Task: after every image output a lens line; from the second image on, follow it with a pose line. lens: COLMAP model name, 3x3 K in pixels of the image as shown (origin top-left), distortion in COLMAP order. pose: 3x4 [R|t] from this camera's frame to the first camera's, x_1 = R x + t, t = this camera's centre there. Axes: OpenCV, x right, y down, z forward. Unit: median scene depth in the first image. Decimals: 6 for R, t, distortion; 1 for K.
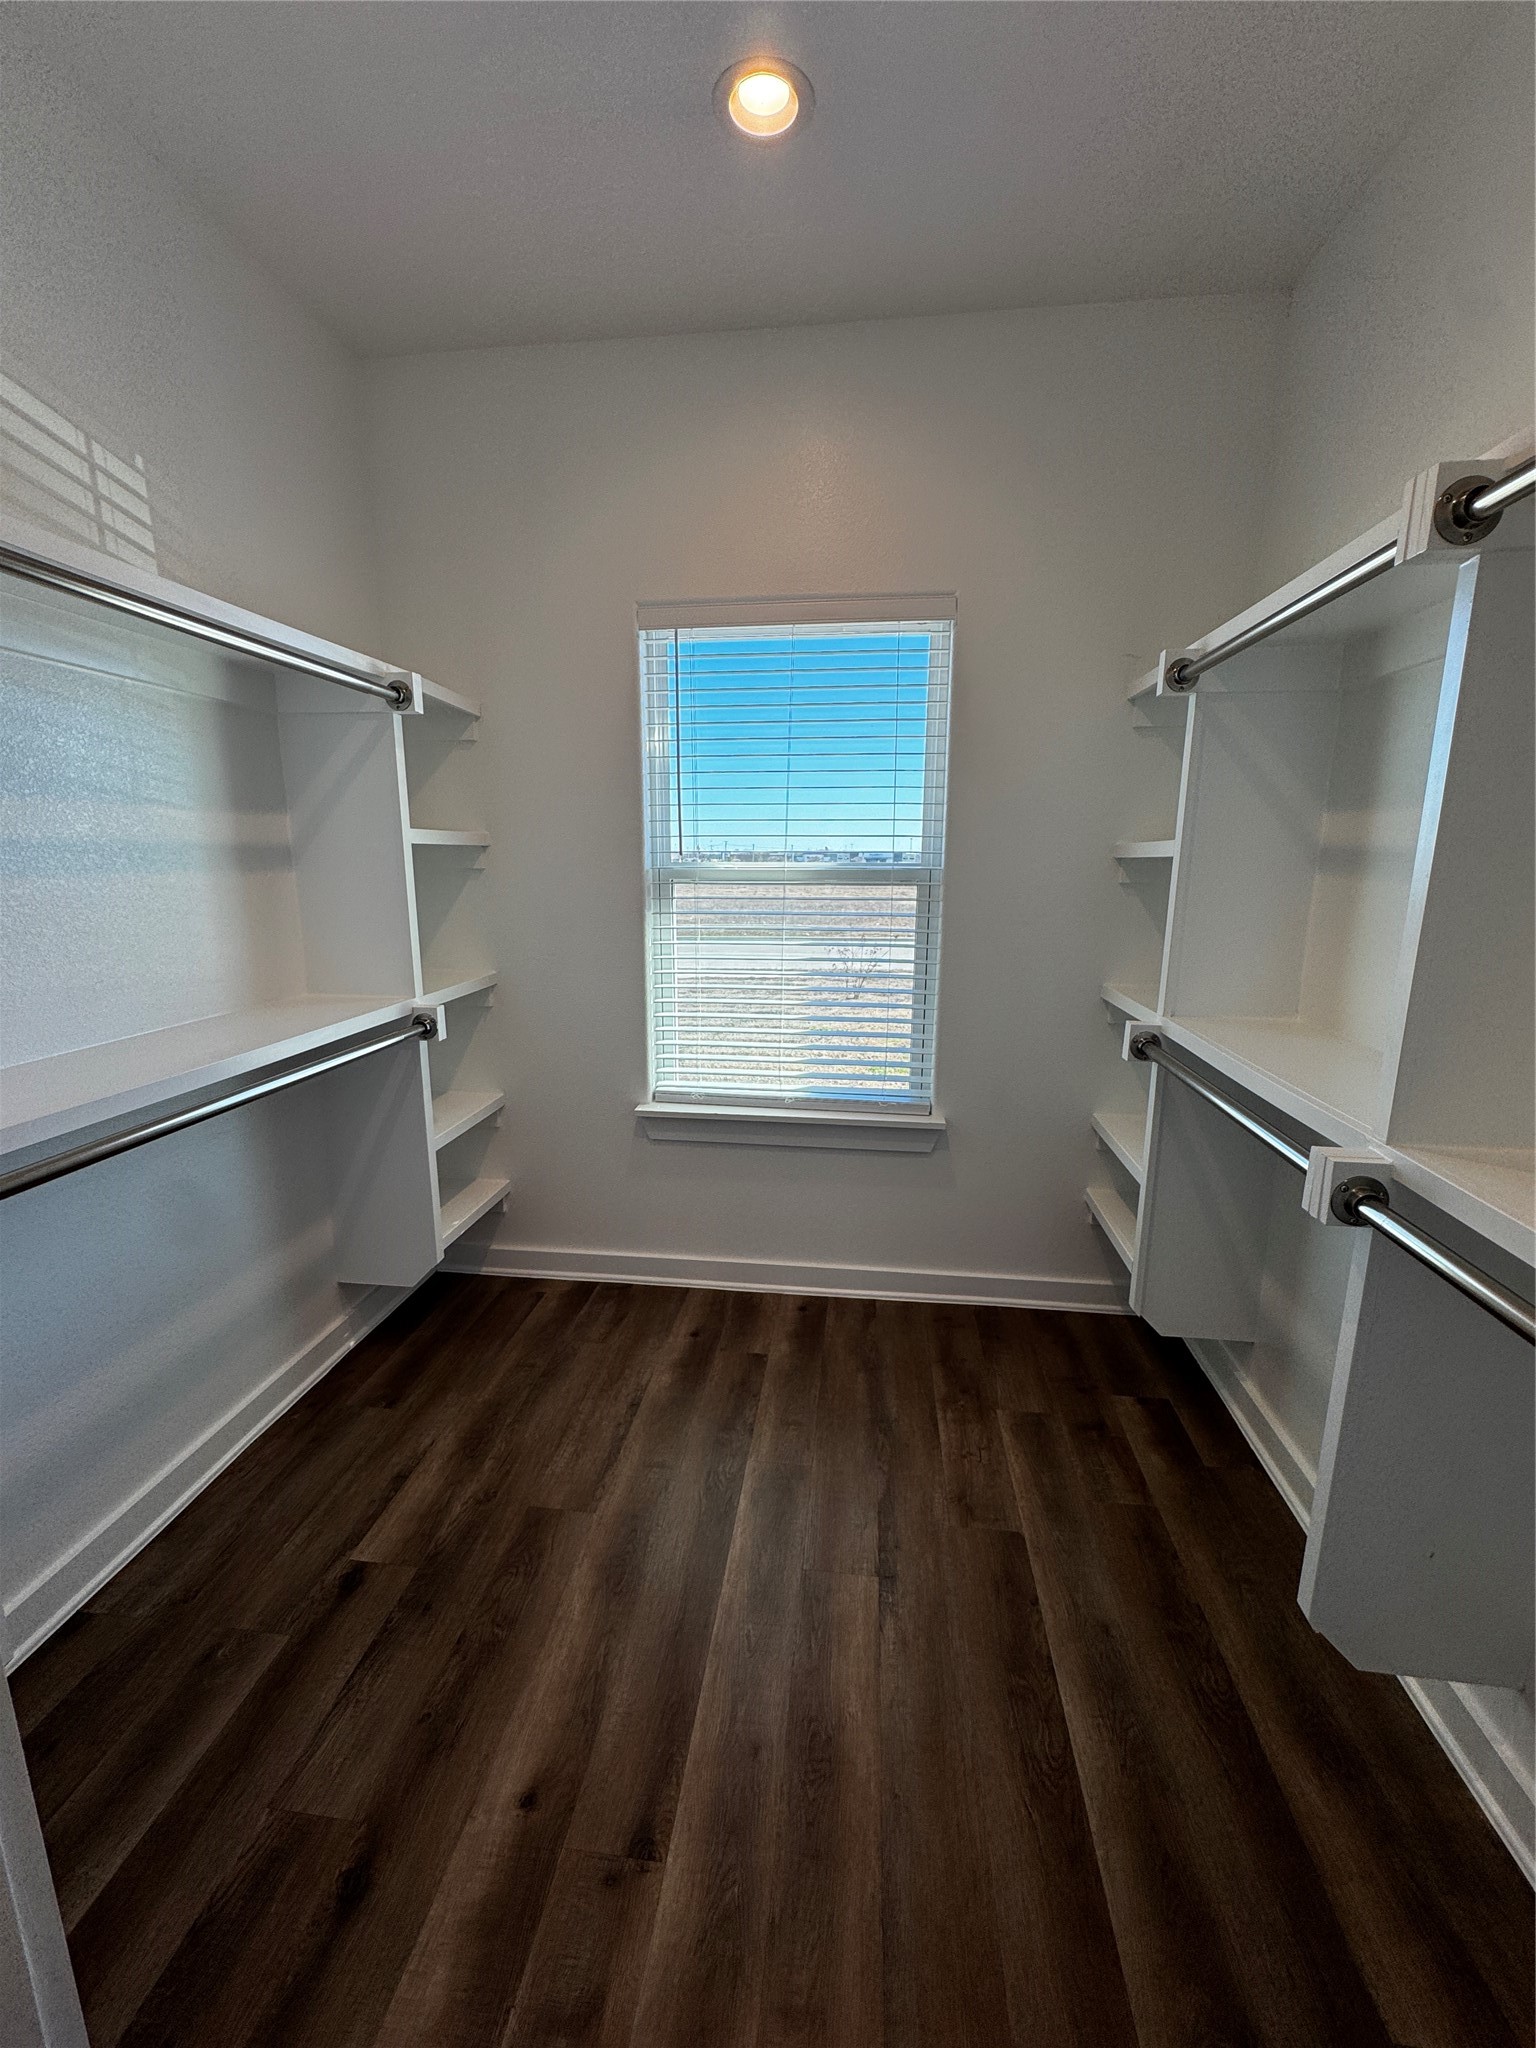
lens RADIAL K [[819.7, 0, 777.3], [0, 819.7, 1034.1], [0, 0, 1]] dist [-0.002784, 0.000724]
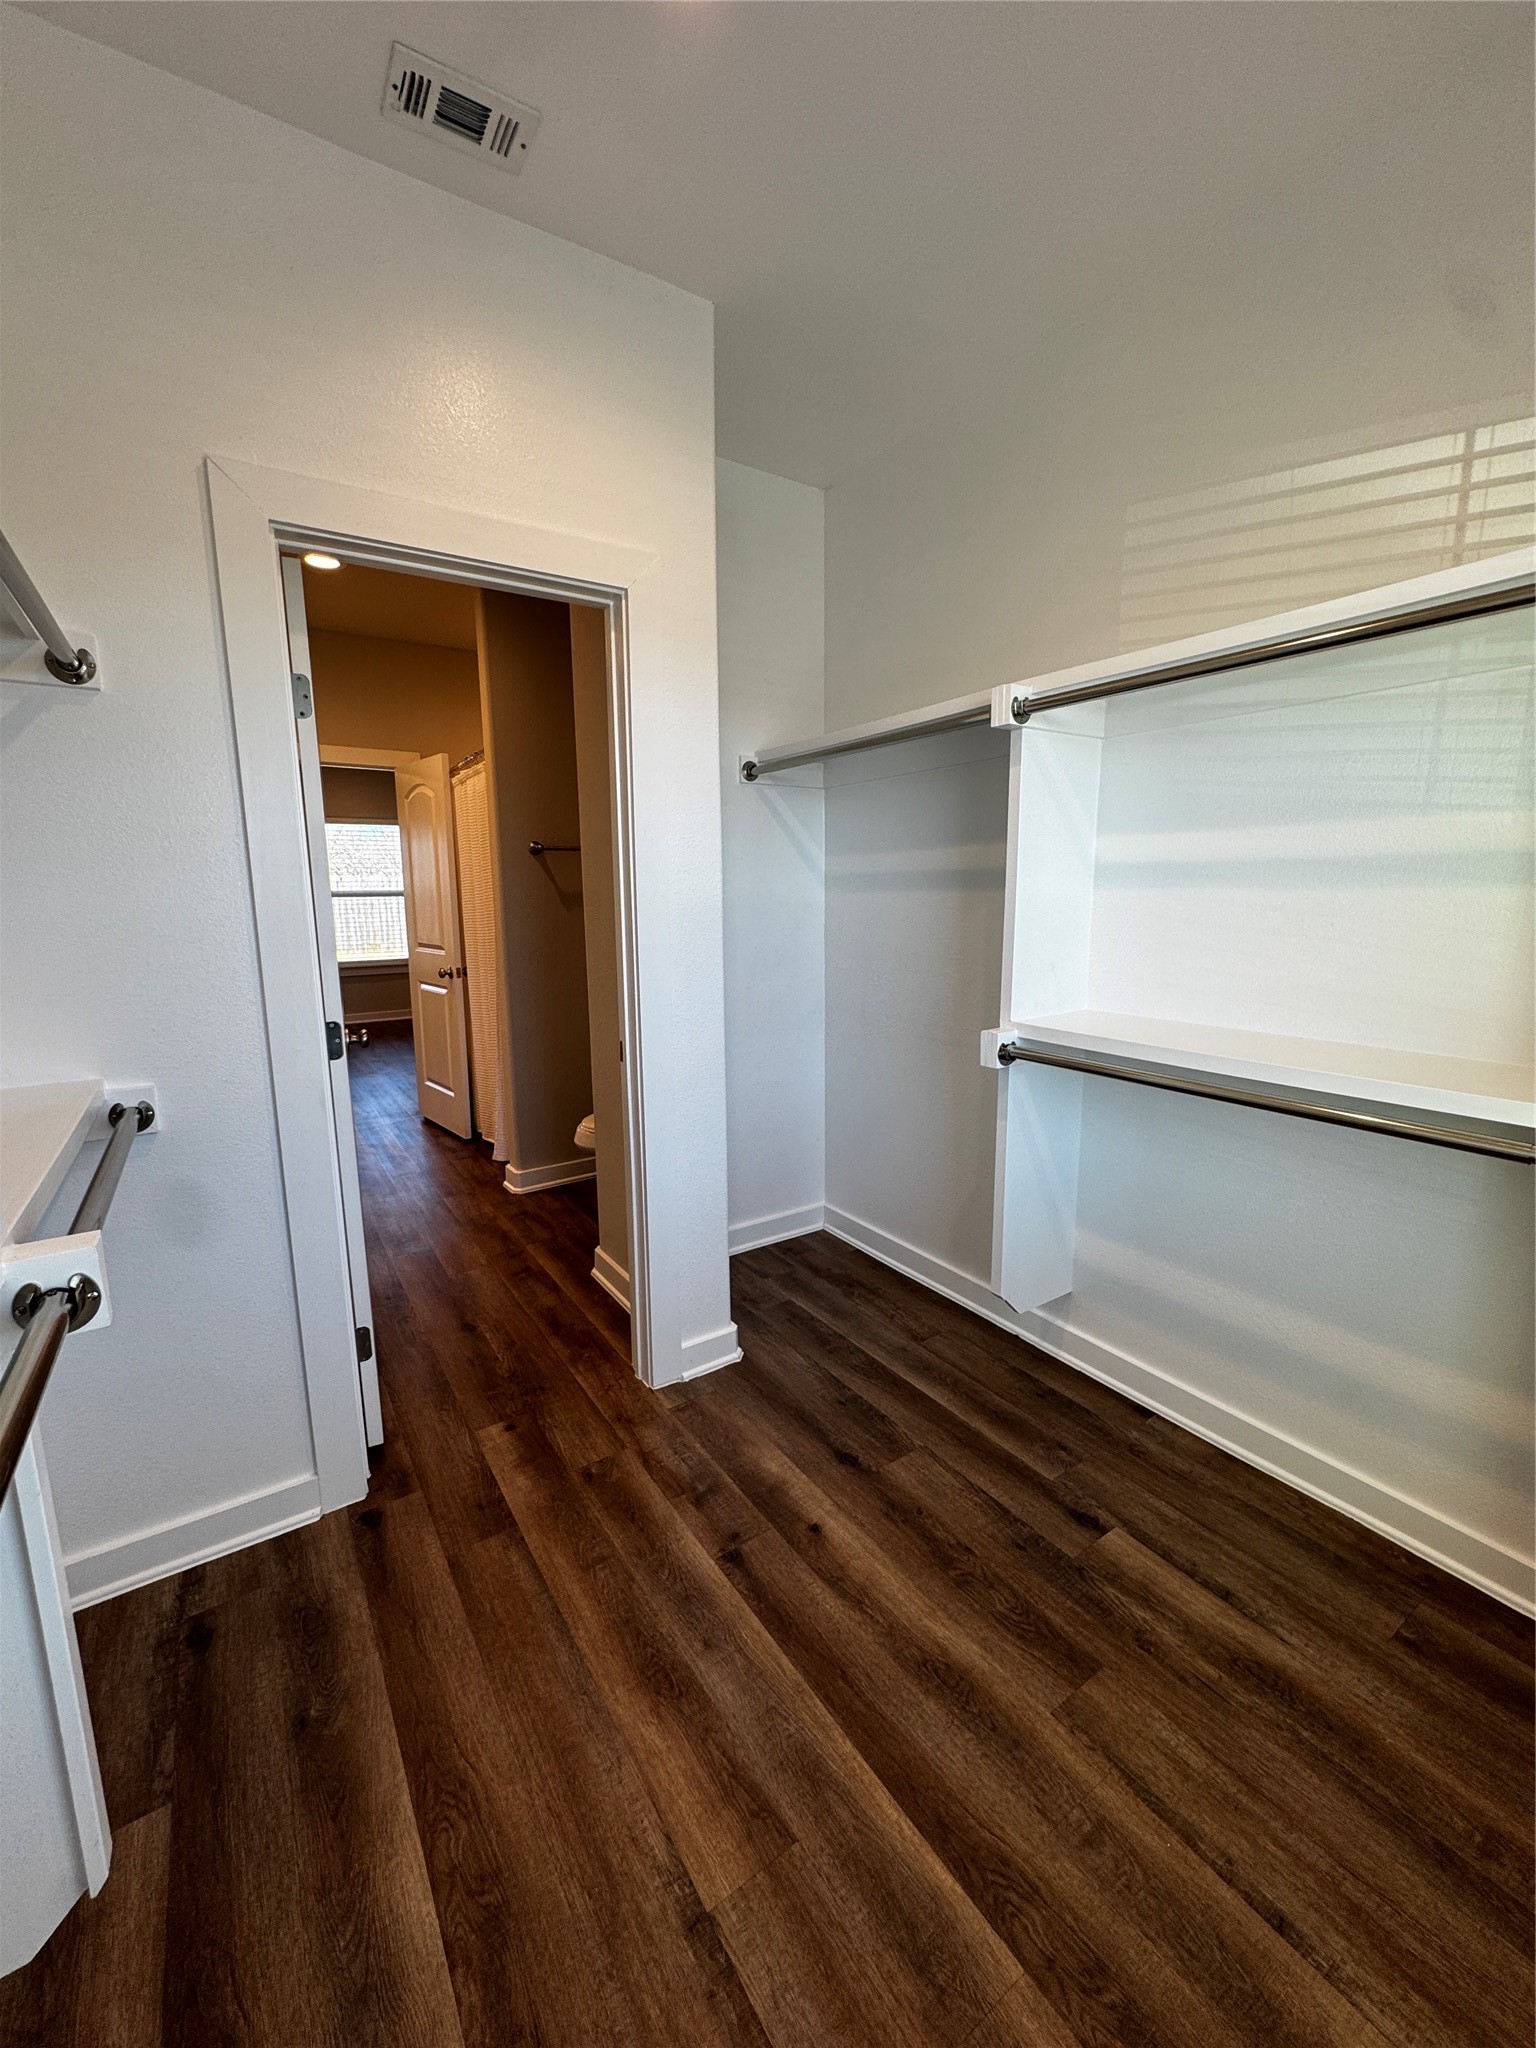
lens RADIAL K [[819.7, 0, 760.5], [0, 819.7, 1031.4], [0, 0, 1]] dist [-0.002784, 0.000724]
pose [[-0.770437, 0.113920, -0.627255, 0.471888], [-0.127545, 0.936469, 0.326738, -0.277130], [0.624627, 0.331734, -0.706961, 1.378938]]
